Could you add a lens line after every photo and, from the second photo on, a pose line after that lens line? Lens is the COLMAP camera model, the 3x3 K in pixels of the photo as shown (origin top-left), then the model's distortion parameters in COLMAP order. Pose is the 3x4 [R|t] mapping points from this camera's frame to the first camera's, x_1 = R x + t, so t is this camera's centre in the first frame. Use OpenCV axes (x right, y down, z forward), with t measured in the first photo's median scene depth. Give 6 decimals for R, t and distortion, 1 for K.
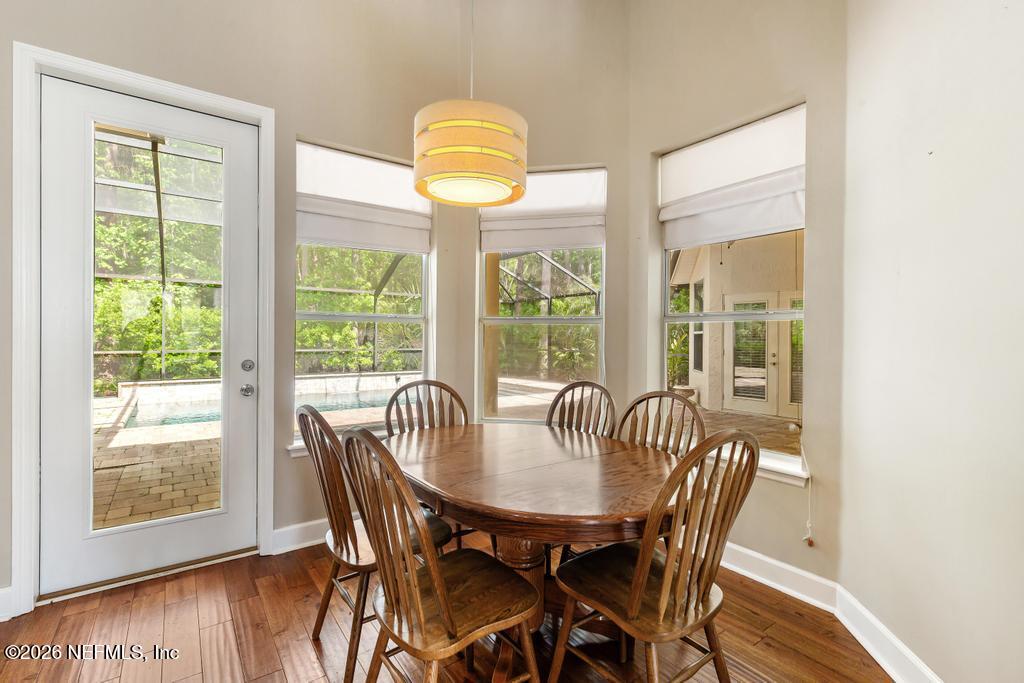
lens RADIAL K [[472.0, 0, 508.9], [0, 472.0, 335.3], [0, 0, 1]] dist [0.005827, -0.000077]
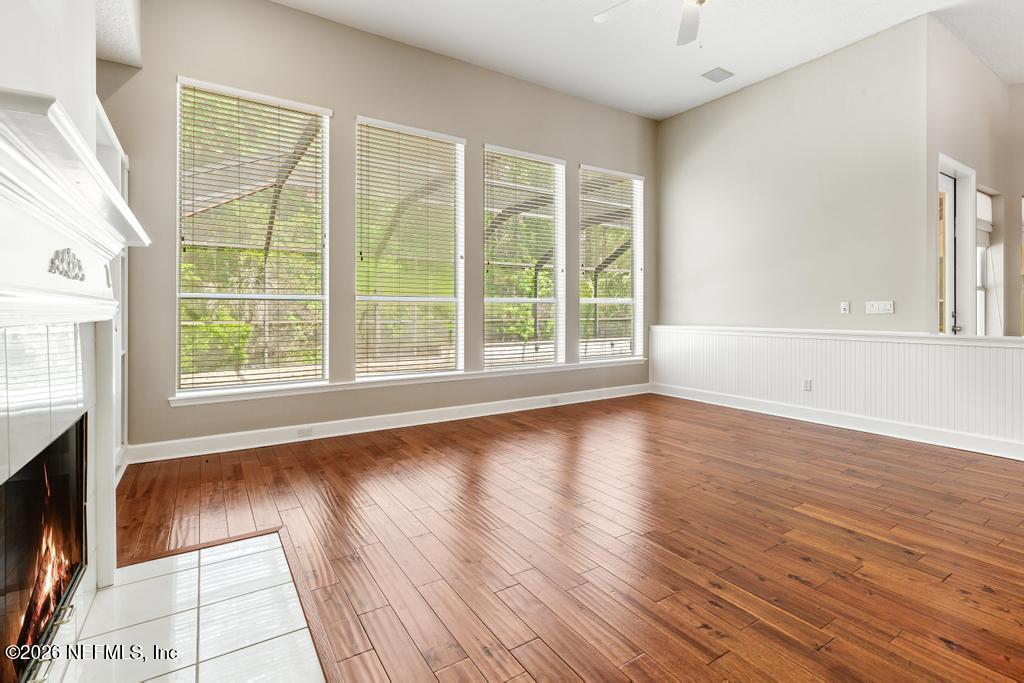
lens RADIAL K [[483.5, 0, 507.3], [0, 483.5, 311.7], [0, 0, 1]] dist [0.000844, -0.000149]
pose [[0.998661, -0.005900, -0.051402, -1.809221], [0.006080, 0.999976, 0.003352, 0.031327], [0.051381, -0.003660, 0.998672, -0.774529]]
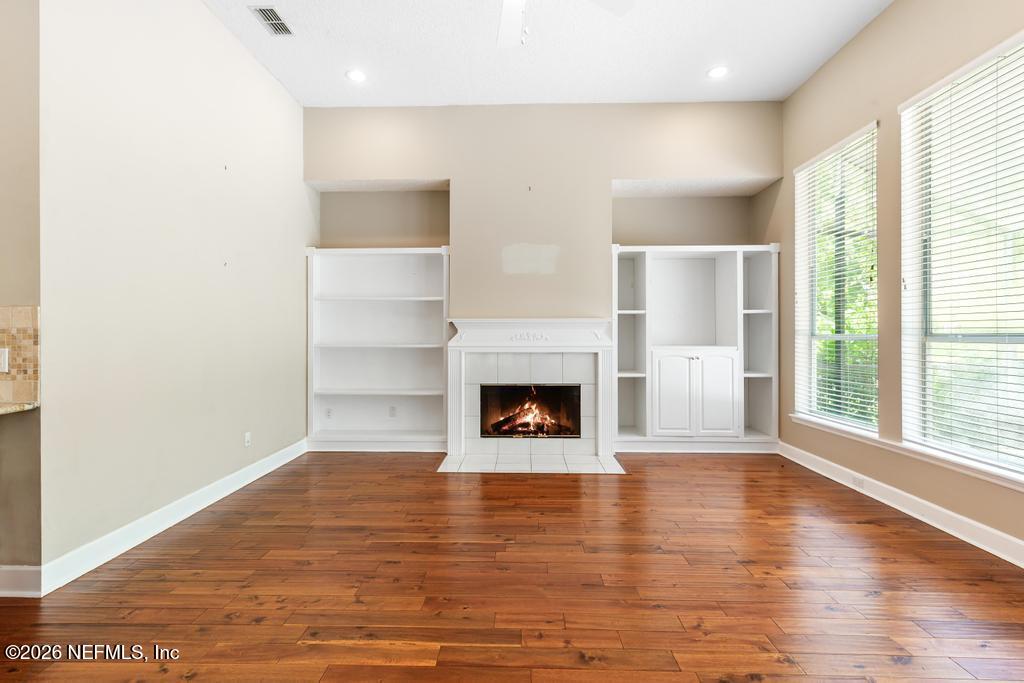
lens RADIAL K [[472.0, 0, 508.9], [0, 472.0, 335.3], [0, 0, 1]] dist [0.005827, -0.000077]
pose [[-0.599006, -0.002893, -0.800740, -0.923336], [-0.001177, 0.999996, -0.002733, -0.009835], [0.800744, -0.000694, -0.599006, 0.527614]]
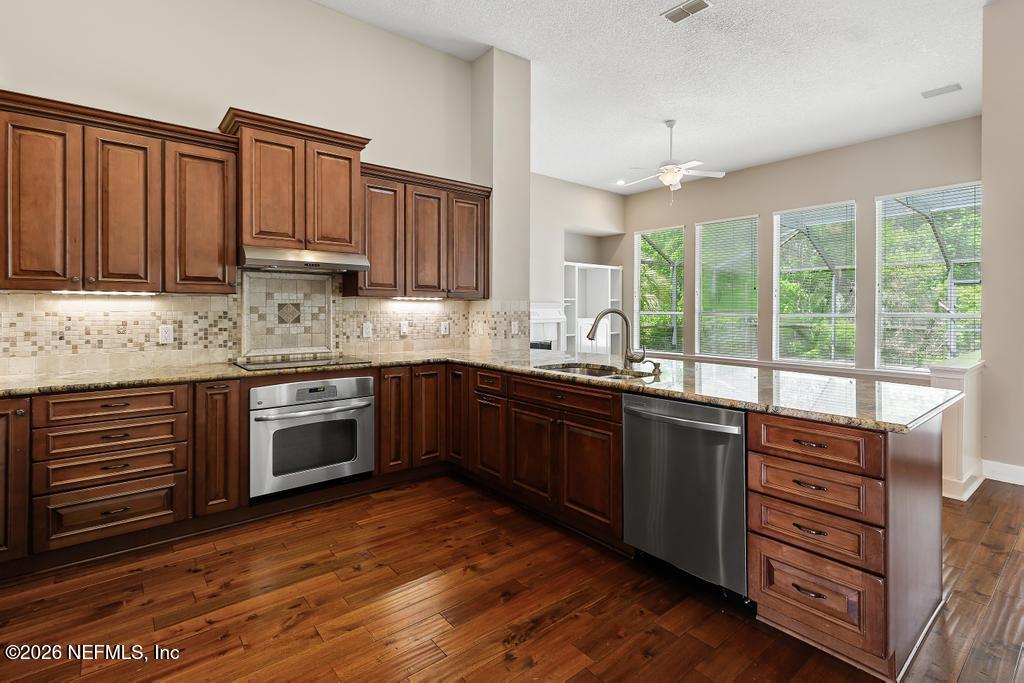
lens RADIAL K [[463.3, 0, 510.7], [0, 463.3, 311.7], [0, 0, 1]] dist [0.001688, 0.000110]
pose [[0.047571, -0.000147, -0.998868, 0.317926], [0.001610, 0.999999, -0.000071, -0.020298], [0.998867, -0.001604, 0.047572, -0.597143]]
